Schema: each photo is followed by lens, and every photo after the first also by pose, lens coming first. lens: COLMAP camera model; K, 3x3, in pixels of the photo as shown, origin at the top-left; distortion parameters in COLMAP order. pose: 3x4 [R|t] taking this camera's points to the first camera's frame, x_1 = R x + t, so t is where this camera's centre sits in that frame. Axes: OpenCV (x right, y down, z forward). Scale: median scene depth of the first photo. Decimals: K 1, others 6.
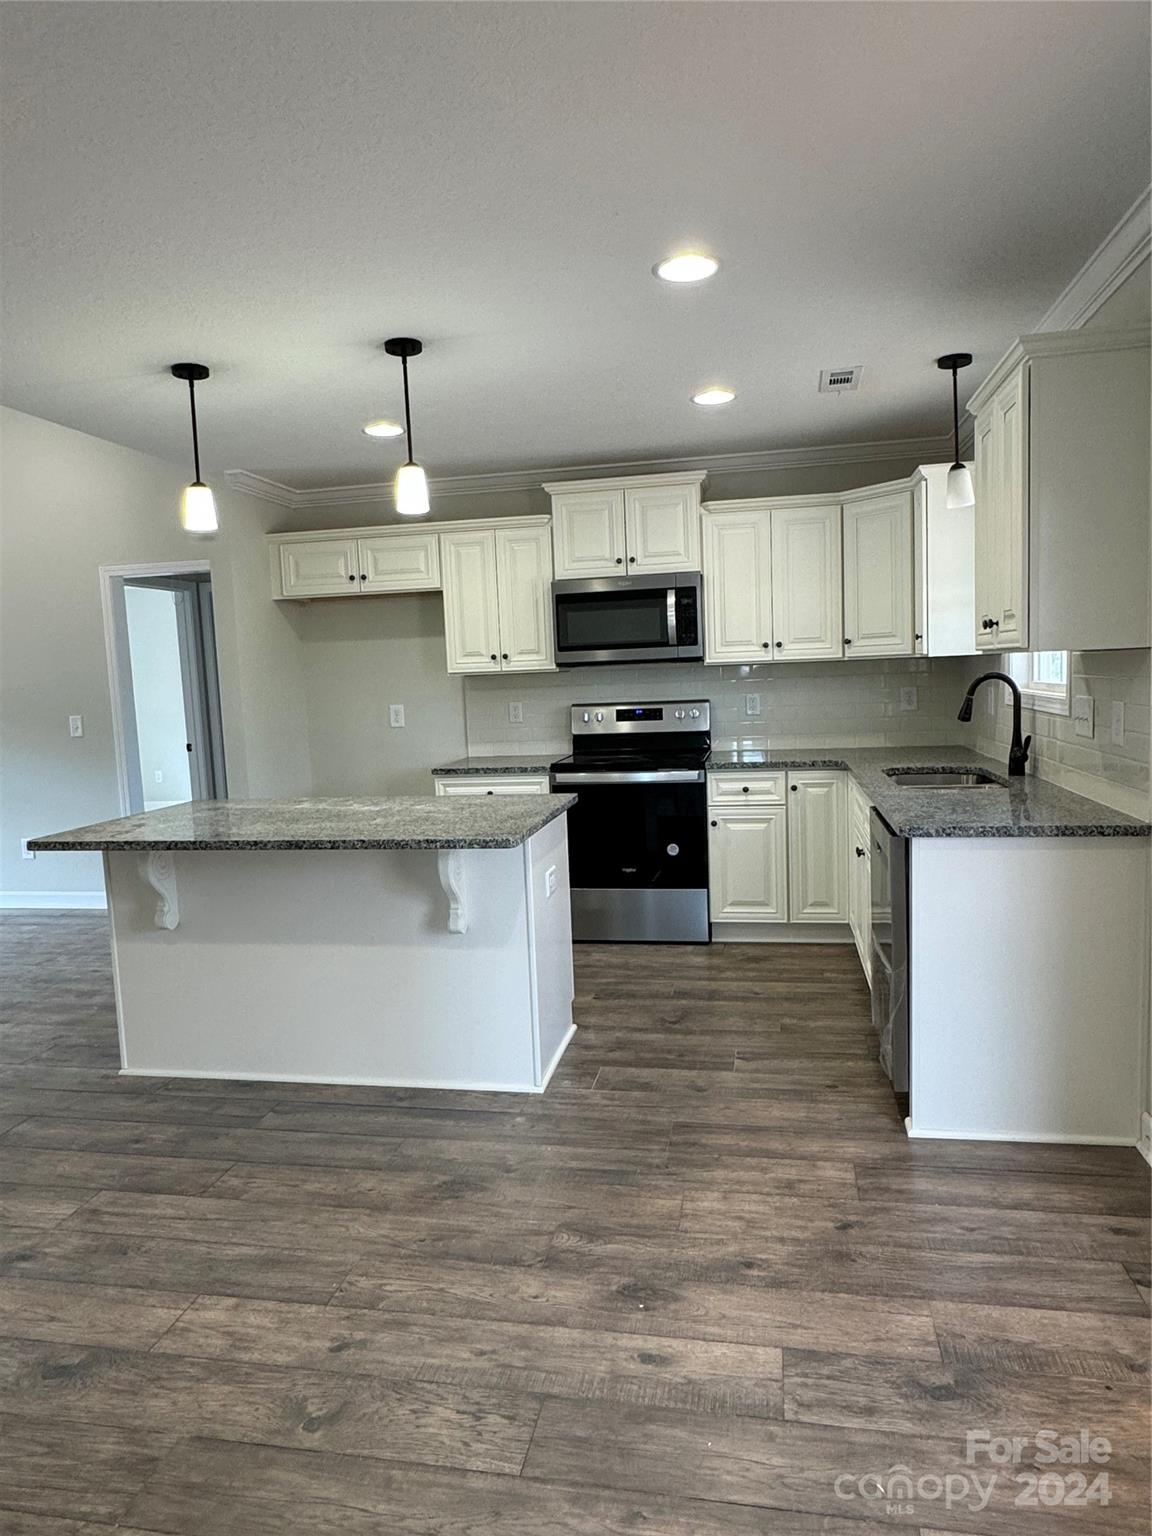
lens RADIAL K [[980.9, 0, 579.7], [0, 980.9, 776.3], [0, 0, 1]] dist [-0.004749, 0.001397]
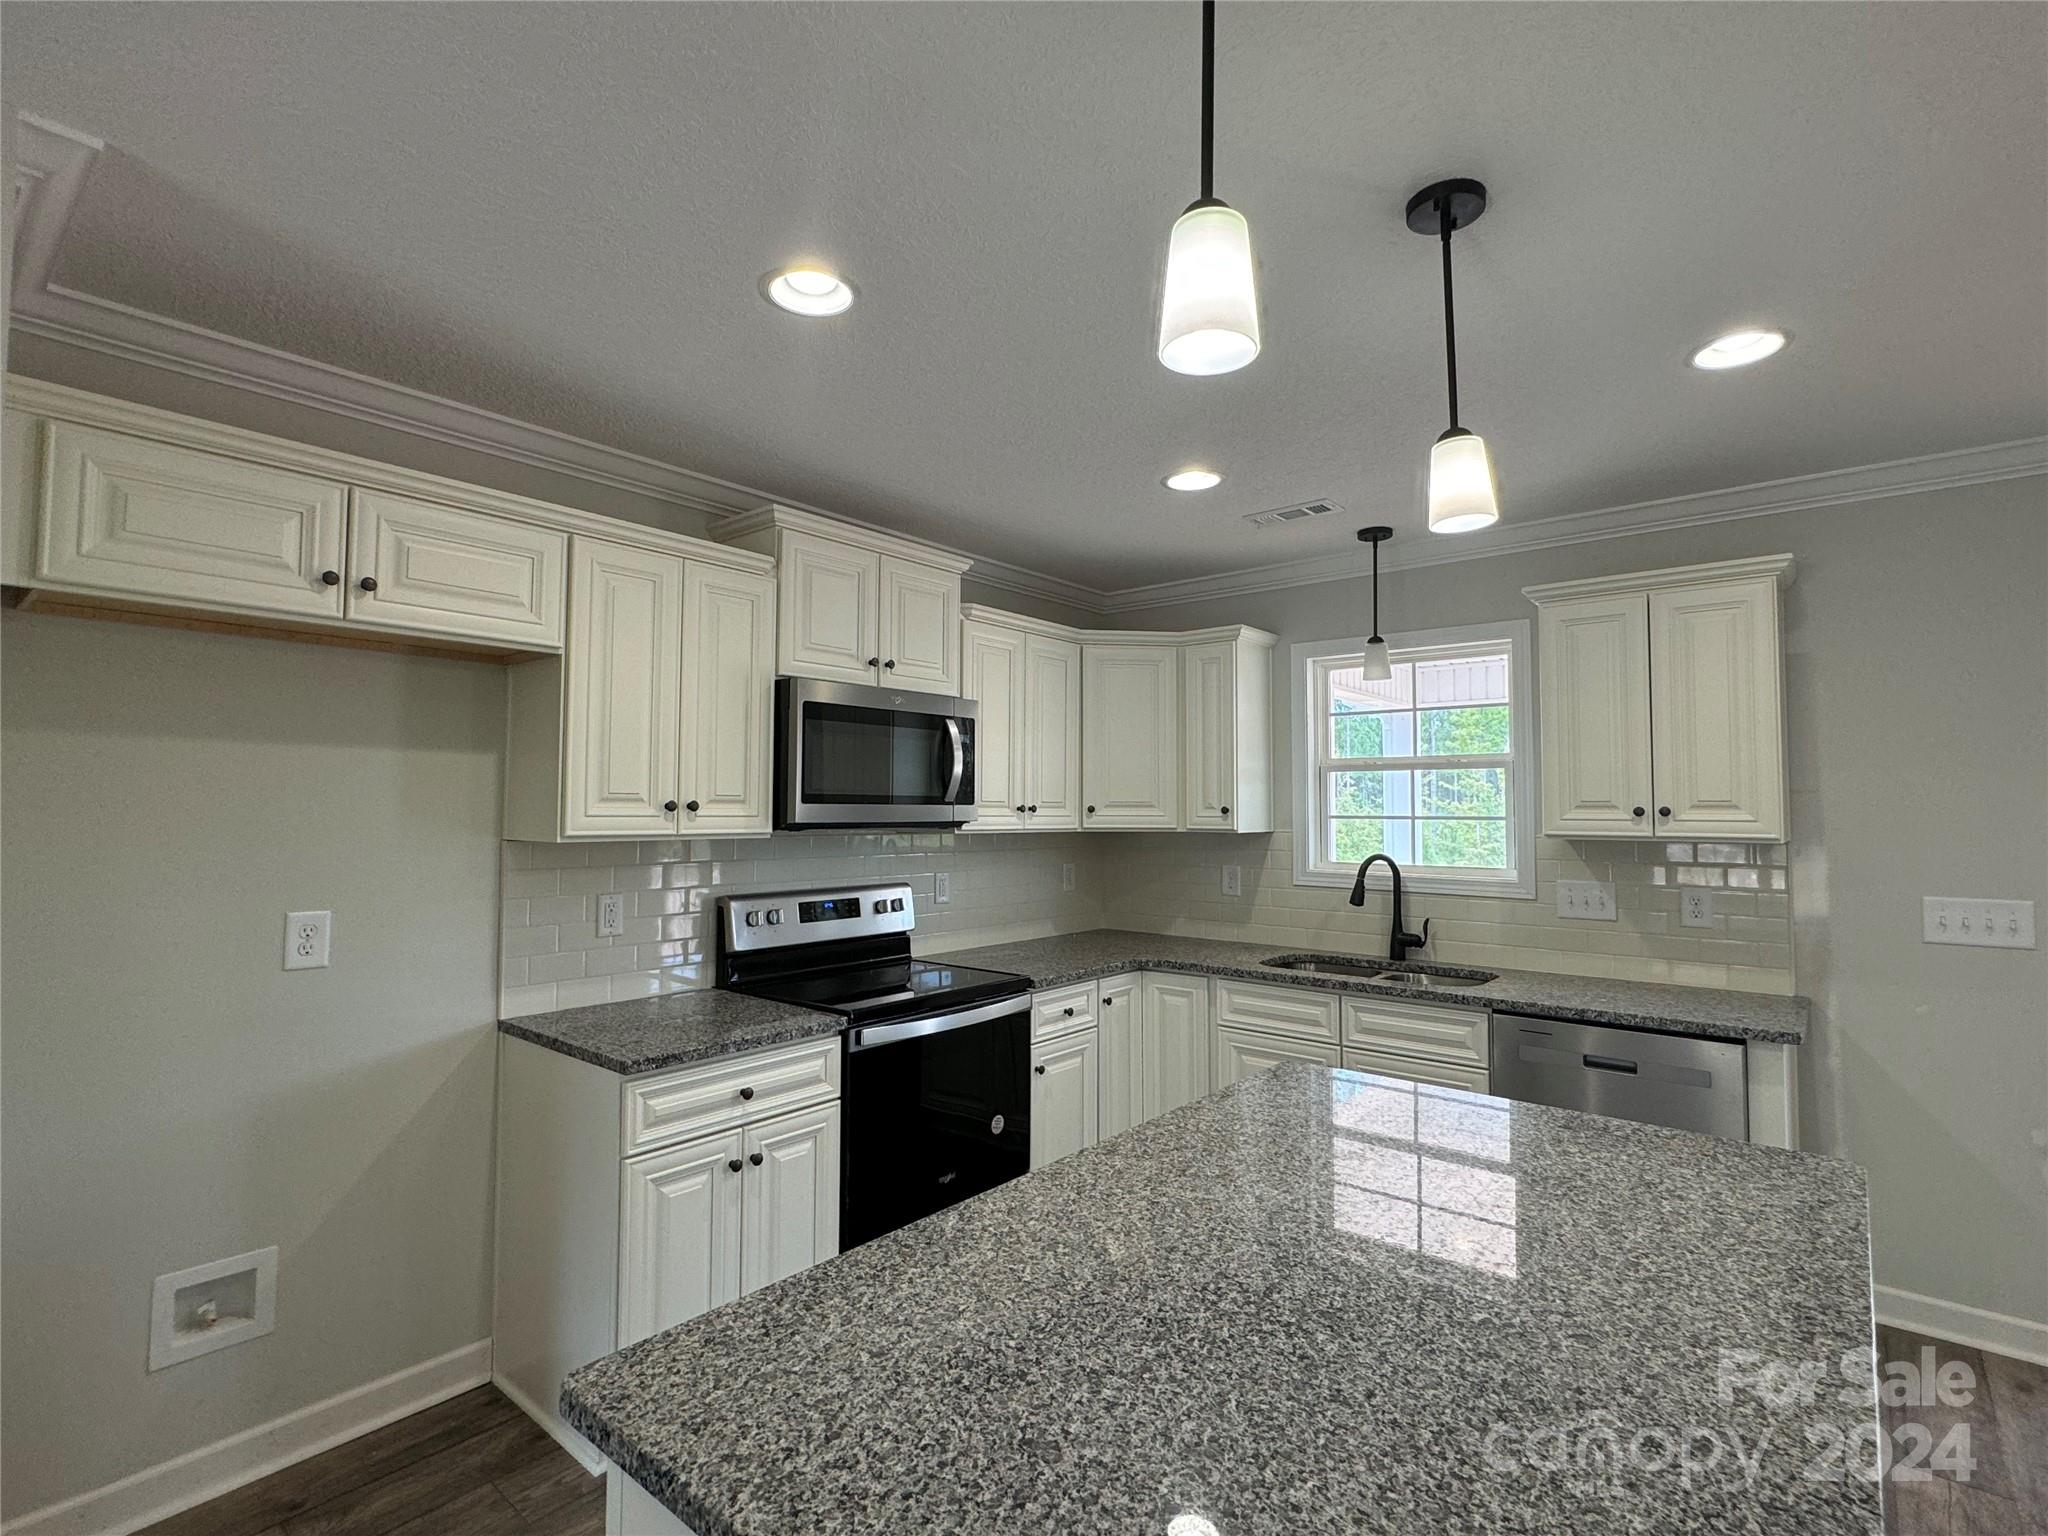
lens RADIAL K [[984.3, 0, 1016.9], [0, 984.3, 769.2], [0, 0, 1]] dist [-0.003892, 0.000691]
pose [[0.484703, 0.079241, 0.871082, -0.655158], [0.070133, 0.989161, -0.129007, -0.096171], [-0.871862, 0.123622, 0.473892, 0.919990]]
